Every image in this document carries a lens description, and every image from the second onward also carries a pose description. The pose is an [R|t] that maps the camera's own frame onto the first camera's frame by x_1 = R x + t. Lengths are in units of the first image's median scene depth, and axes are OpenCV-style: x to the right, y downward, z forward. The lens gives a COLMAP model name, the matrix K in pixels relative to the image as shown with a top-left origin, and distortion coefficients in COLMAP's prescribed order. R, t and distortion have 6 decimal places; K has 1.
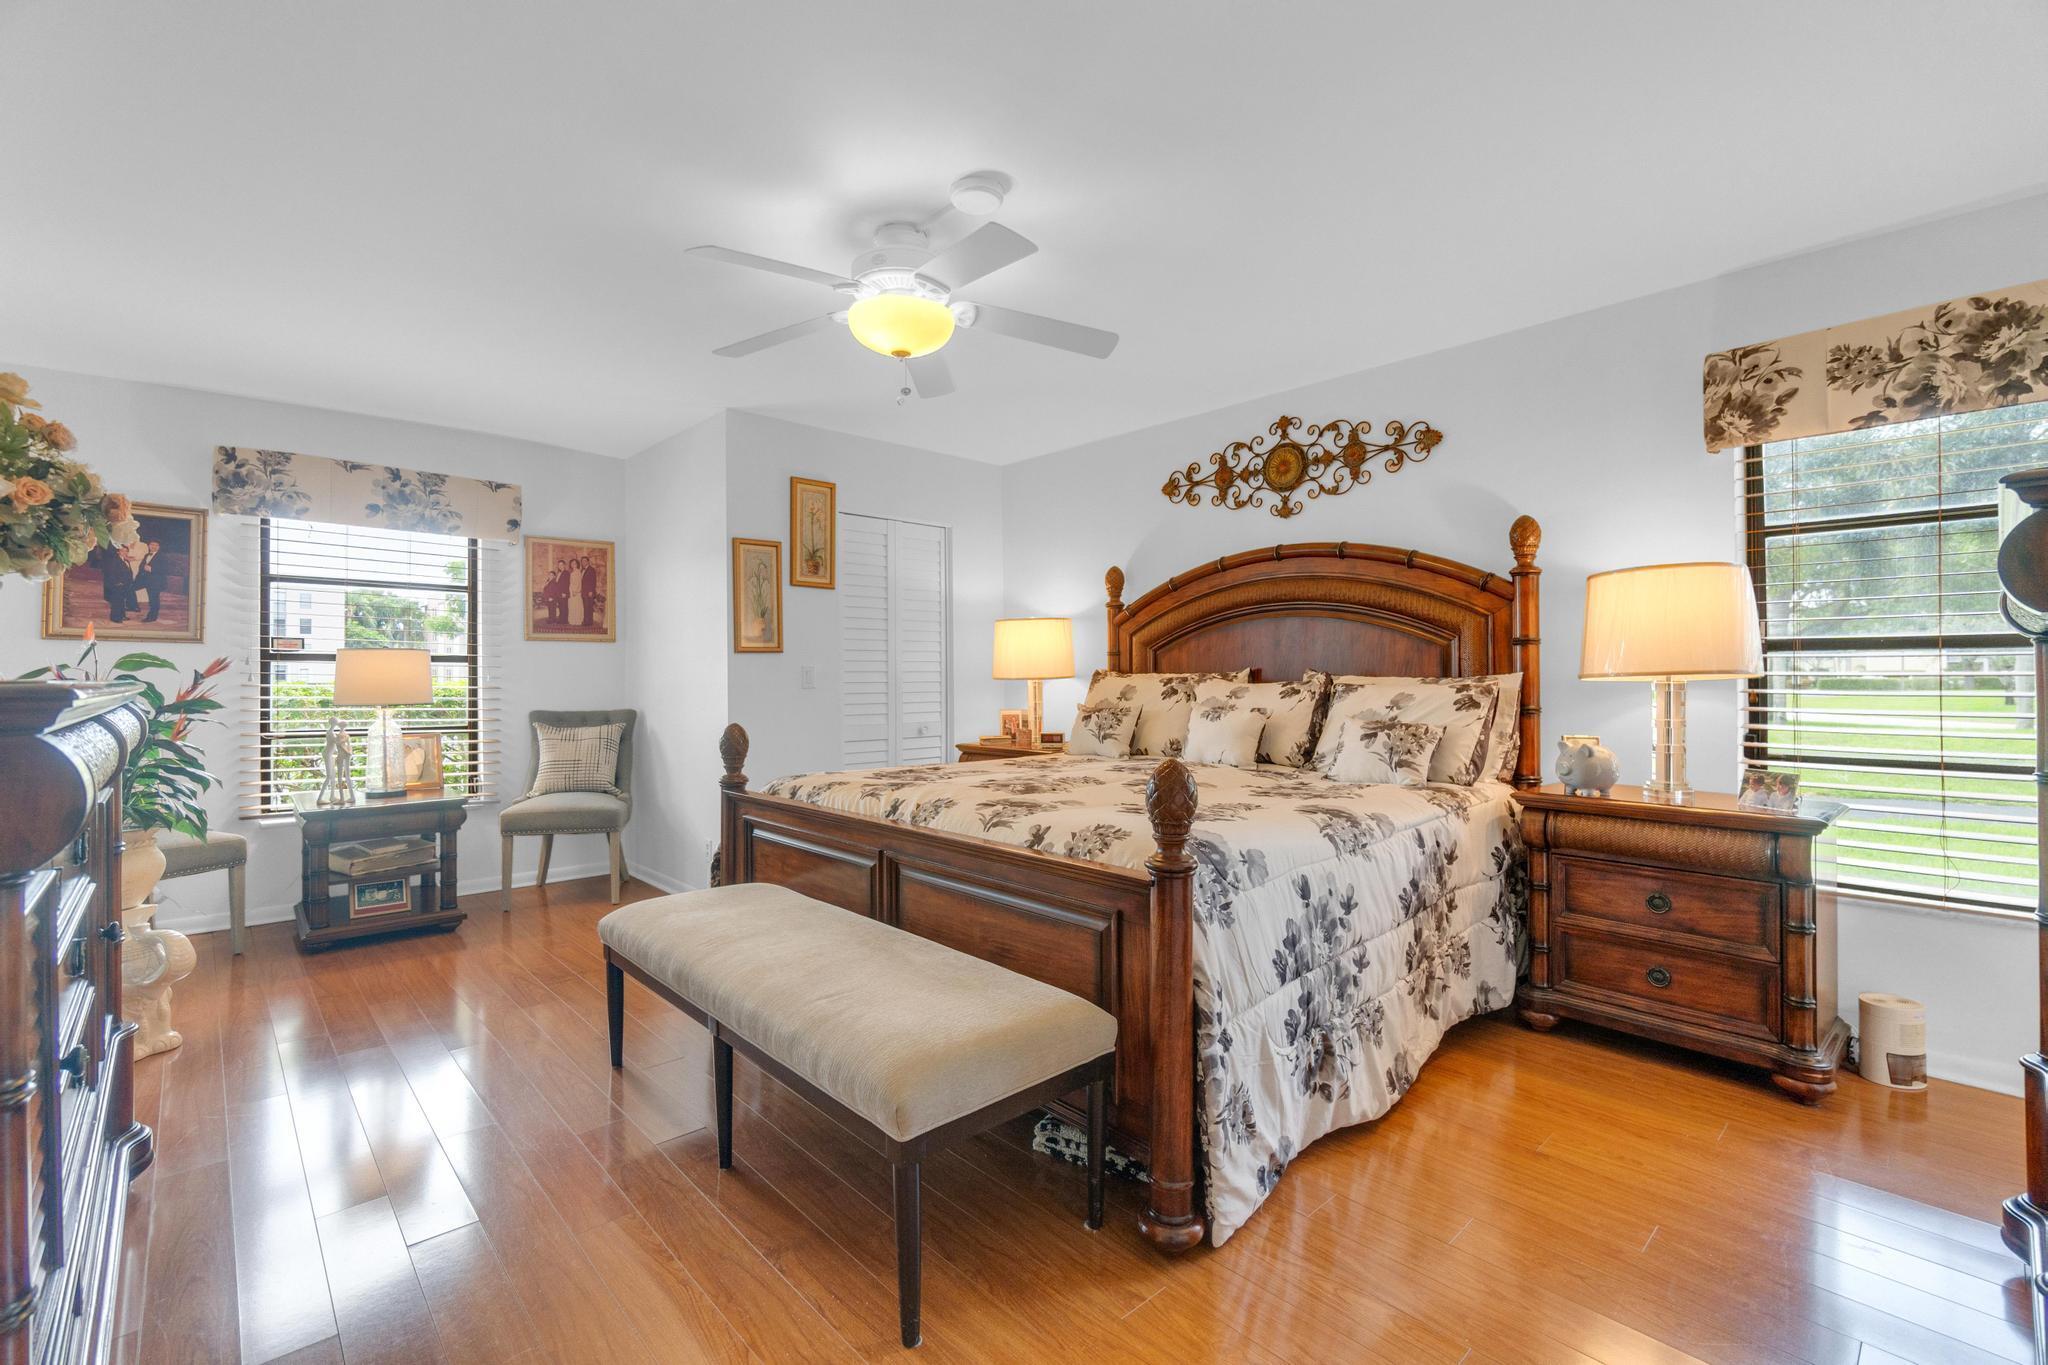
lens RADIAL K [[893.5, 0, 1022.8], [0, 893.5, 671.8], [0, 0, 1]] dist [-0.009343, 0.001542]
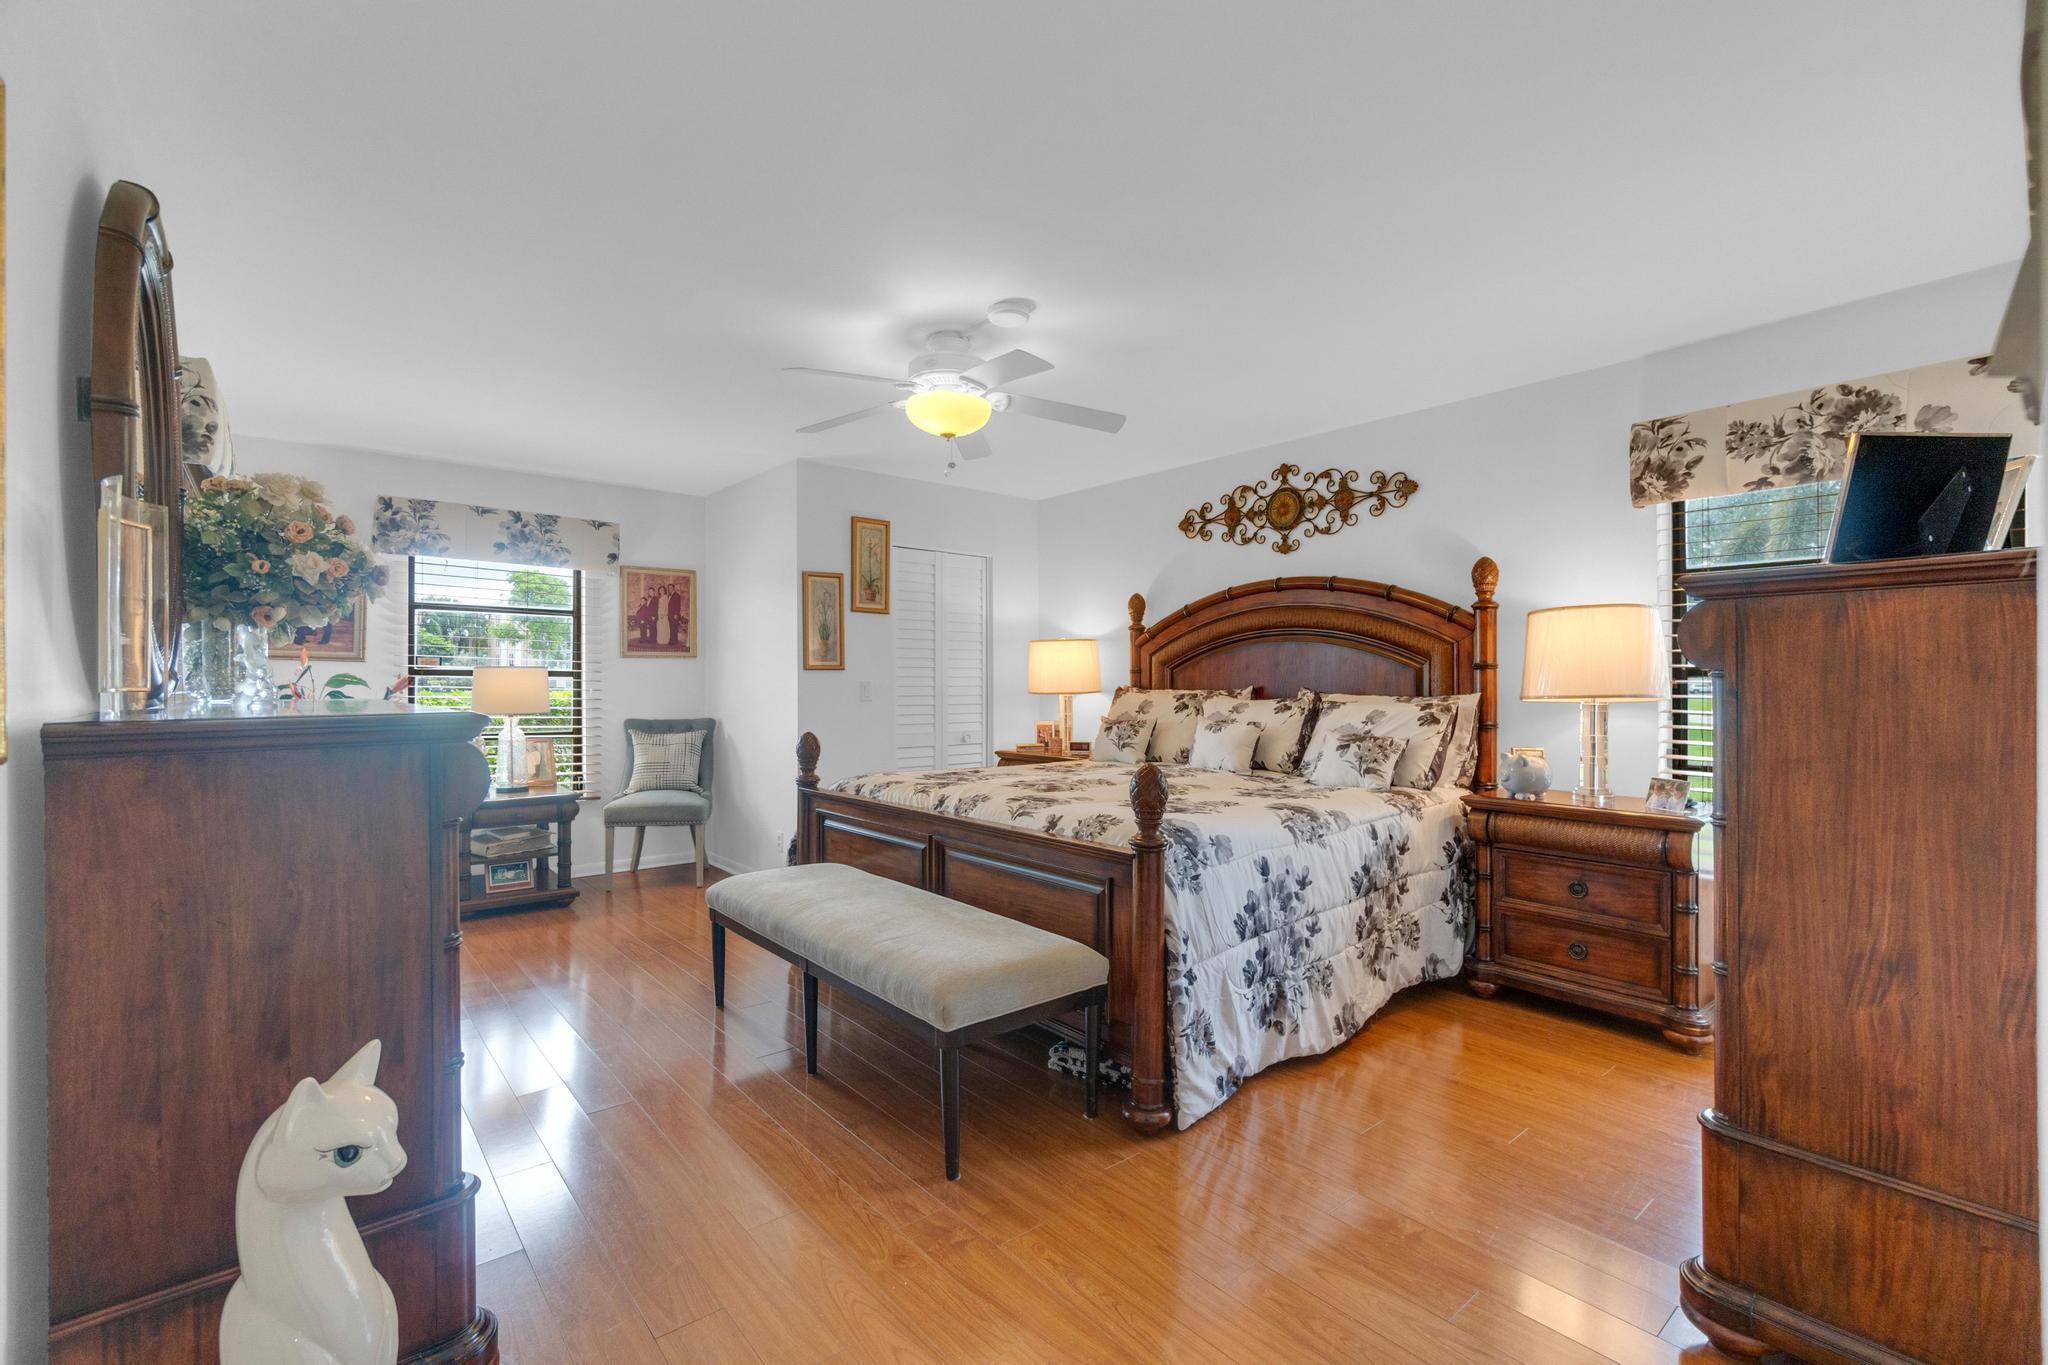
lens RADIAL K [[893.5, 0, 1031.0], [0, 893.5, 686.8], [0, 0, 1]] dist [-0.009343, 0.001542]
pose [[0.999153, 0.005117, -0.040824, 0.028129], [-0.004761, 0.999950, 0.008819, -0.017781], [0.040867, -0.008617, 0.999127, -0.215686]]
